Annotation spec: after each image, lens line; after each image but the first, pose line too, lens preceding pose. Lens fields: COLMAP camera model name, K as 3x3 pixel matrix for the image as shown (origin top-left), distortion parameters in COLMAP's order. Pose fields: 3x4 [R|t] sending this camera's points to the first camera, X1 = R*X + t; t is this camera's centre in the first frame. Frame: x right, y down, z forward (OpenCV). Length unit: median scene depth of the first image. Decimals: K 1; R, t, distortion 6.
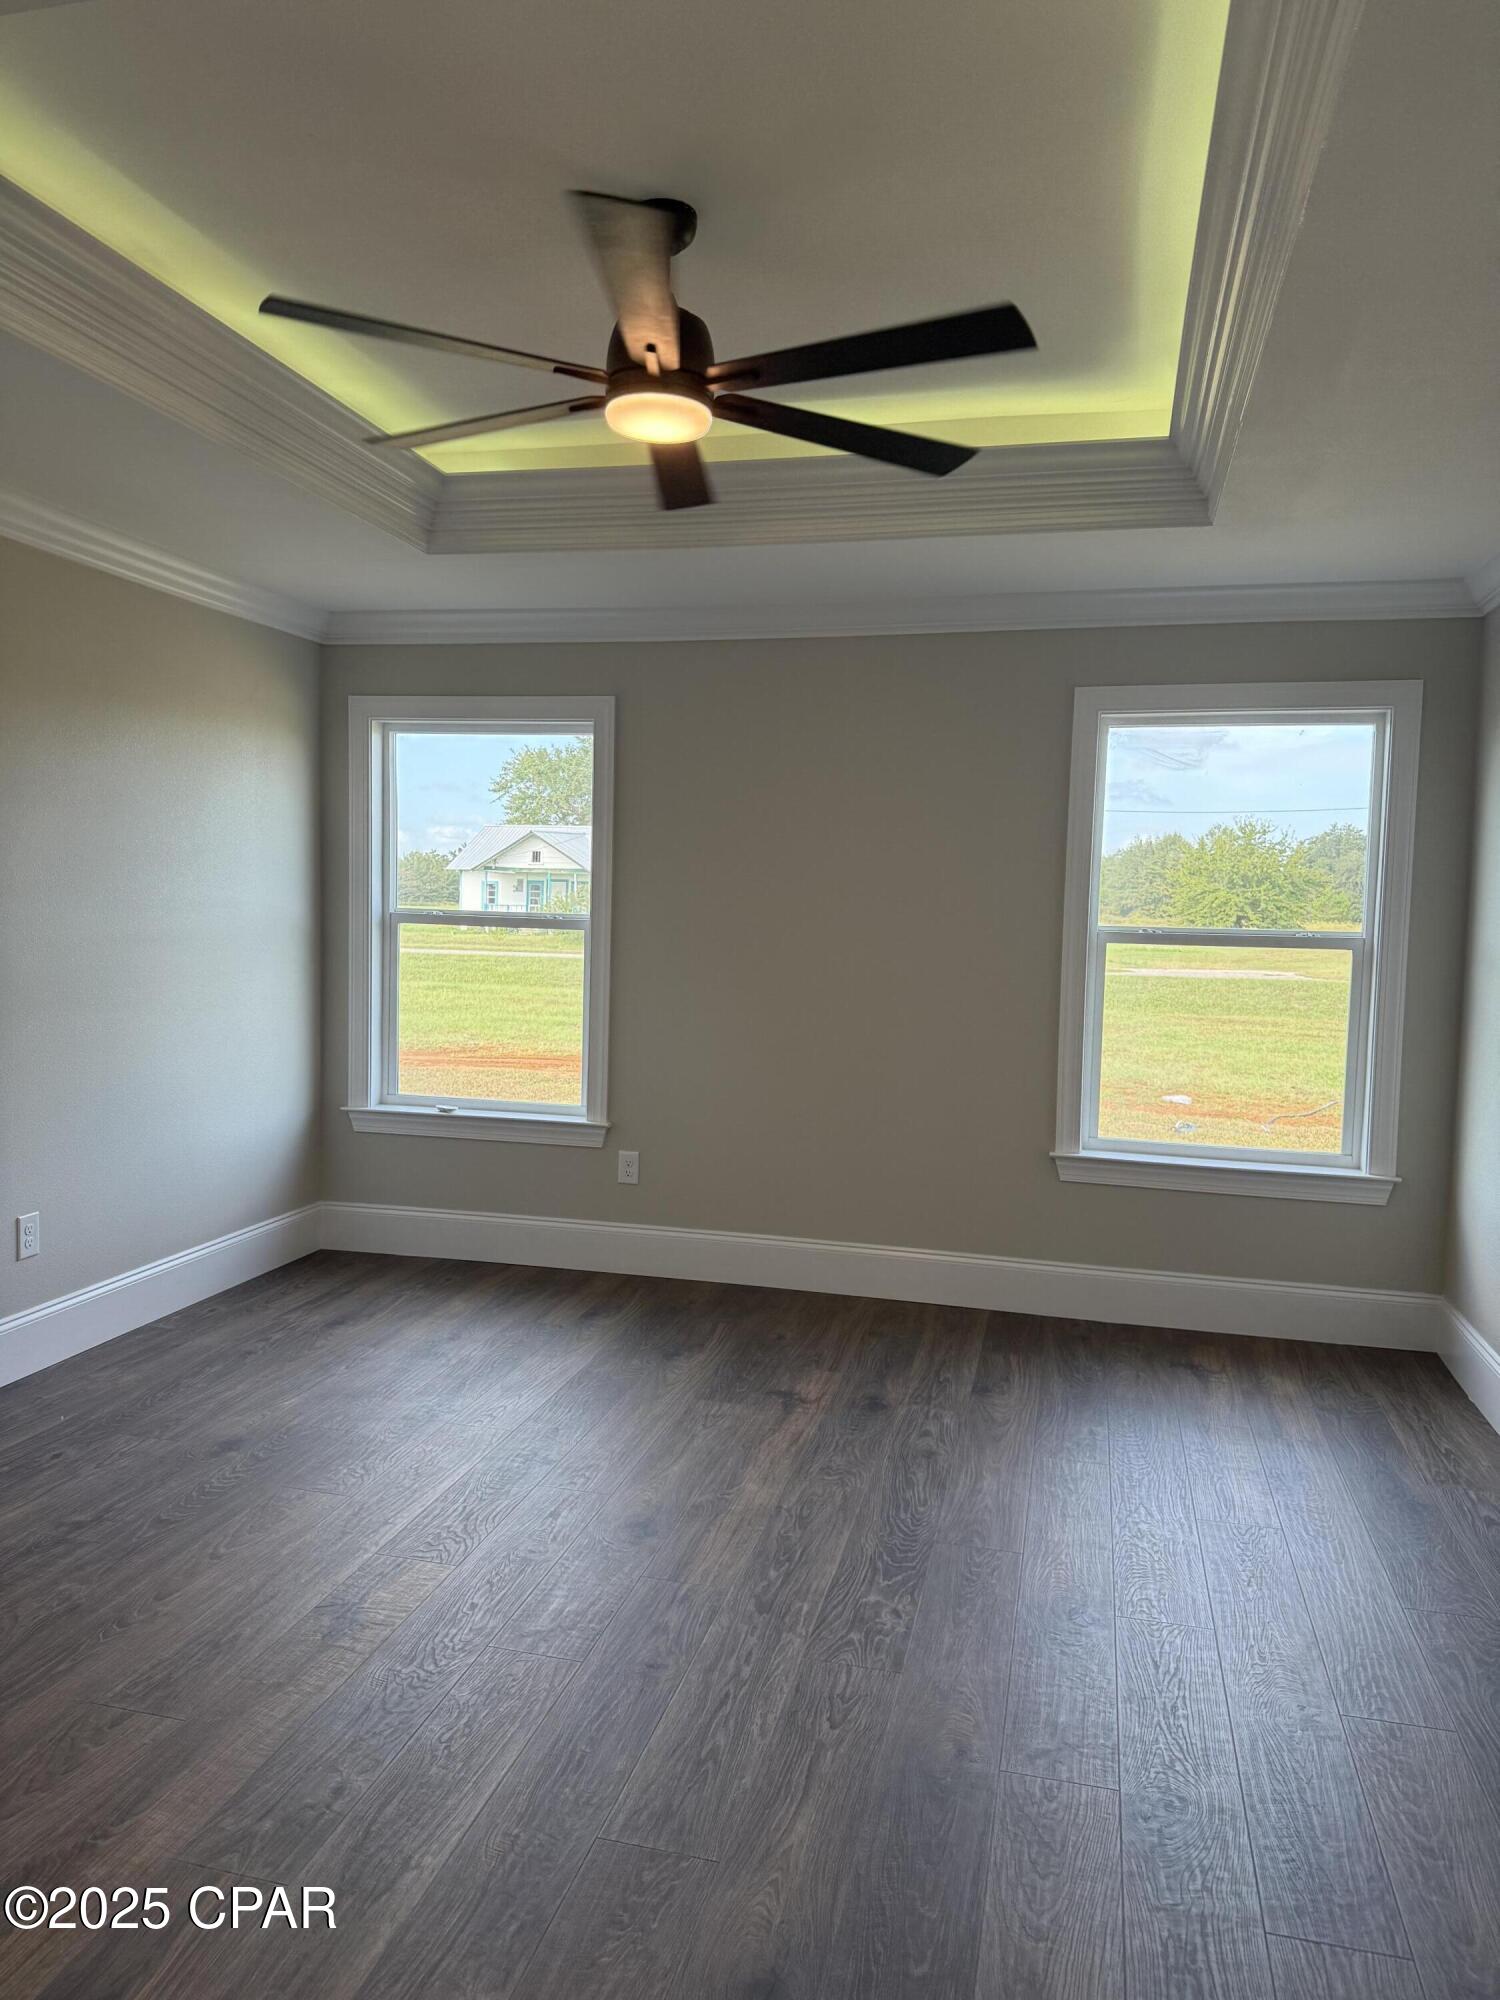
lens RADIAL K [[1416.9, 0, 746.1], [0, 1416.9, 999.7], [0, 0, 1]] dist [0.044209, -0.054835]
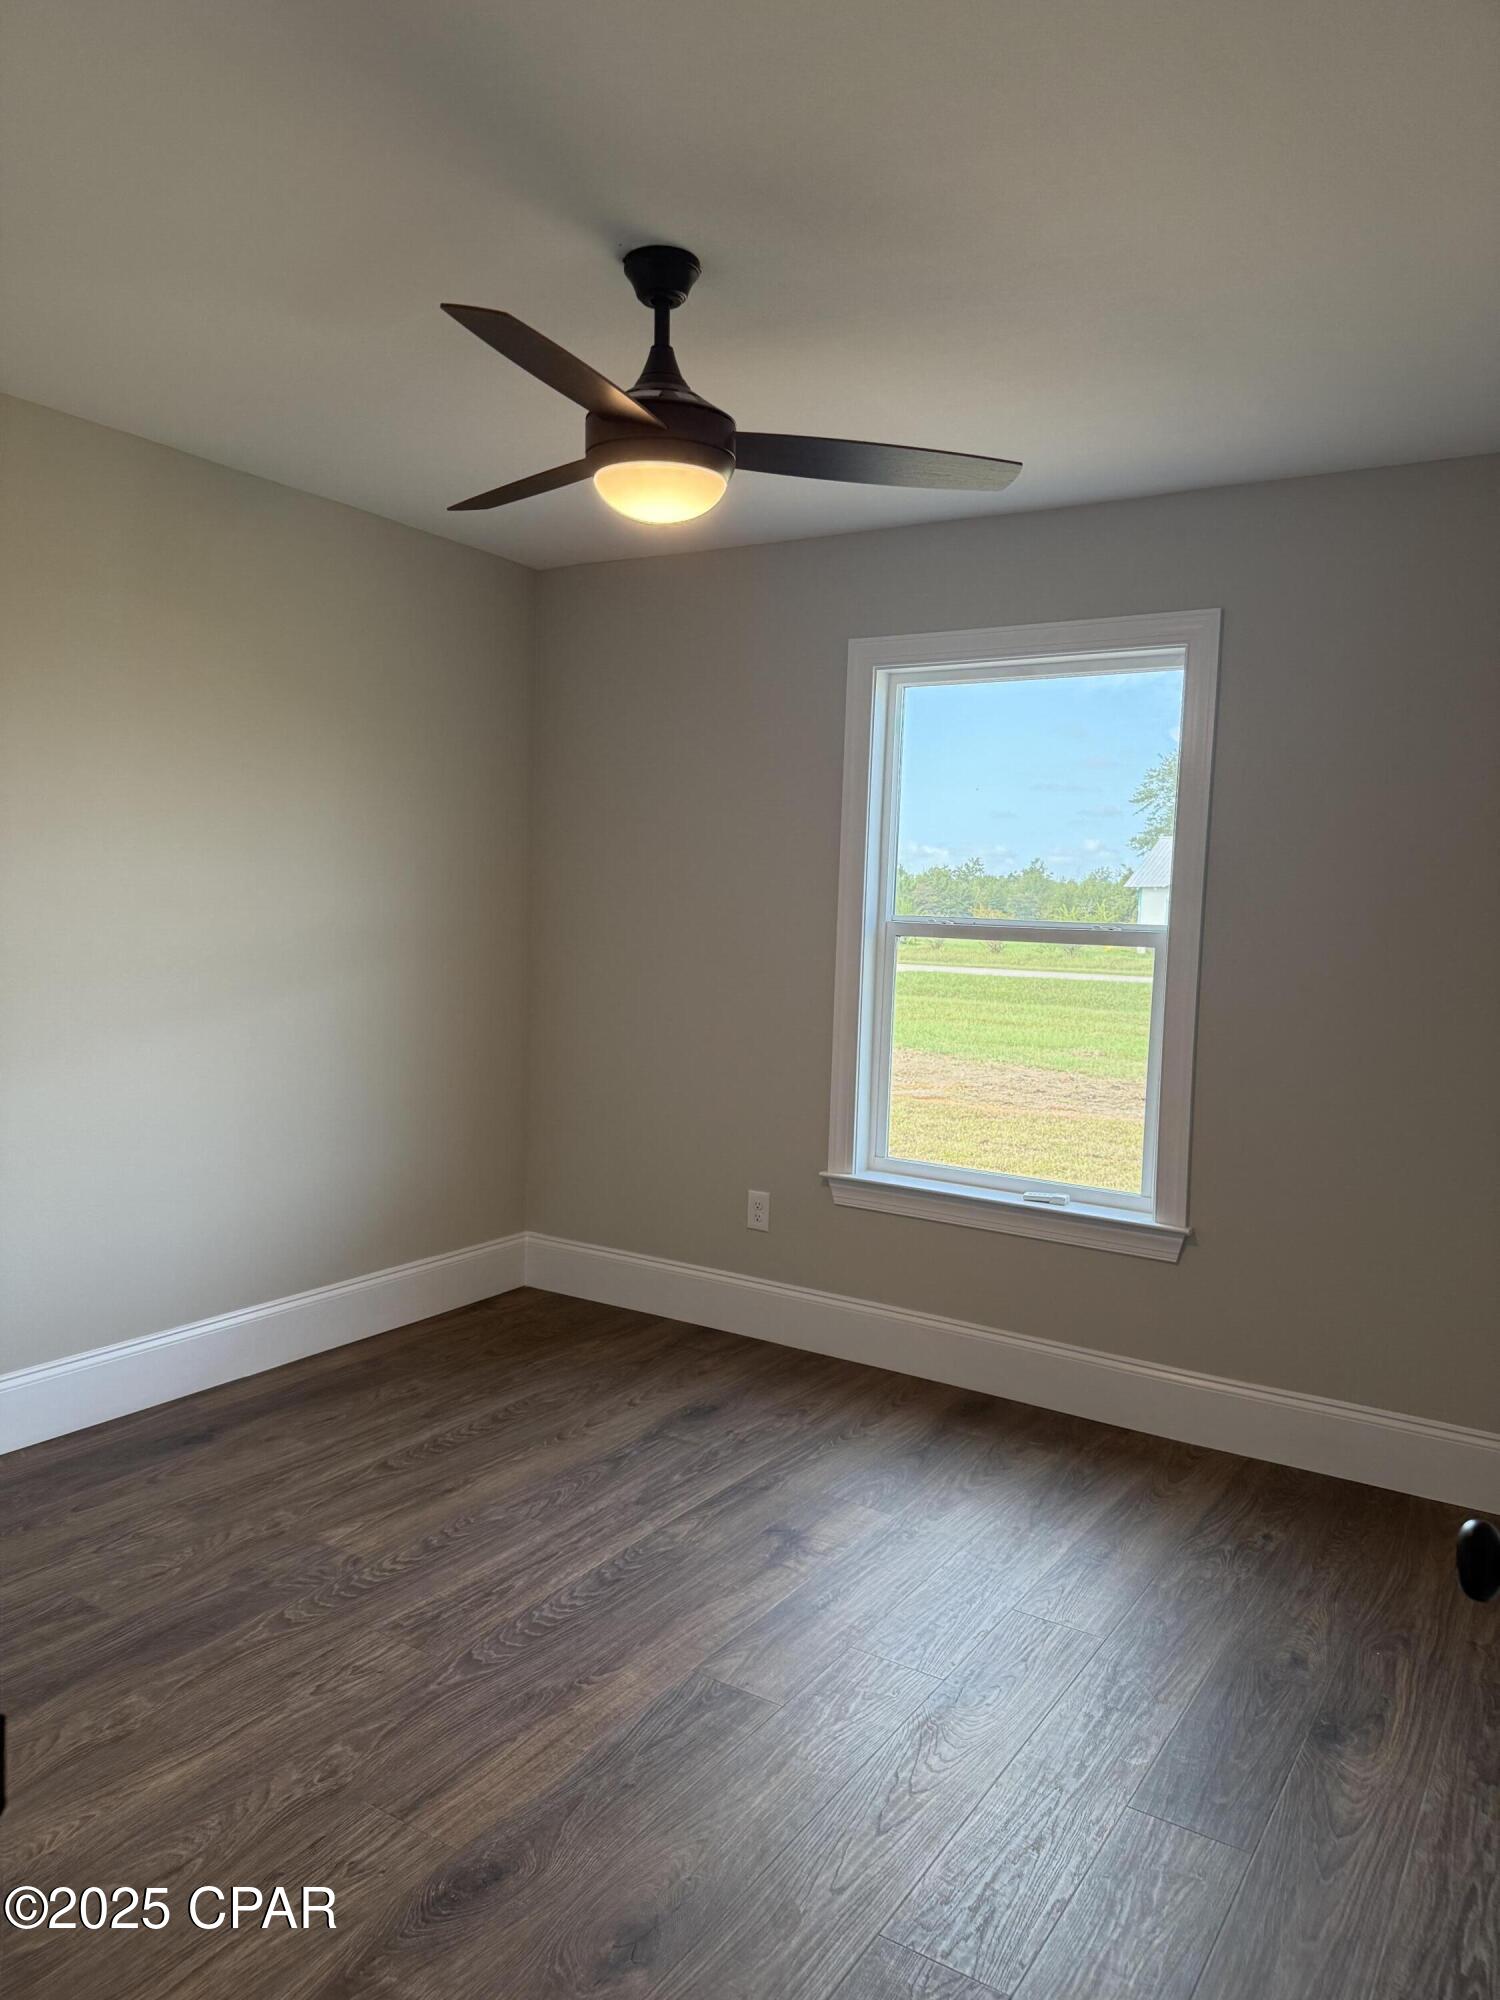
lens RADIAL K [[1416.9, 0, 749.8], [0, 1416.9, 998.9], [0, 0, 1]] dist [0.044209, -0.054835]
pose [[0.946902, 0.028729, -0.320235, -0.078265], [-0.031520, 0.999497, -0.003533, -0.015735], [0.319972, 0.013439, 0.947332, 0.262864]]
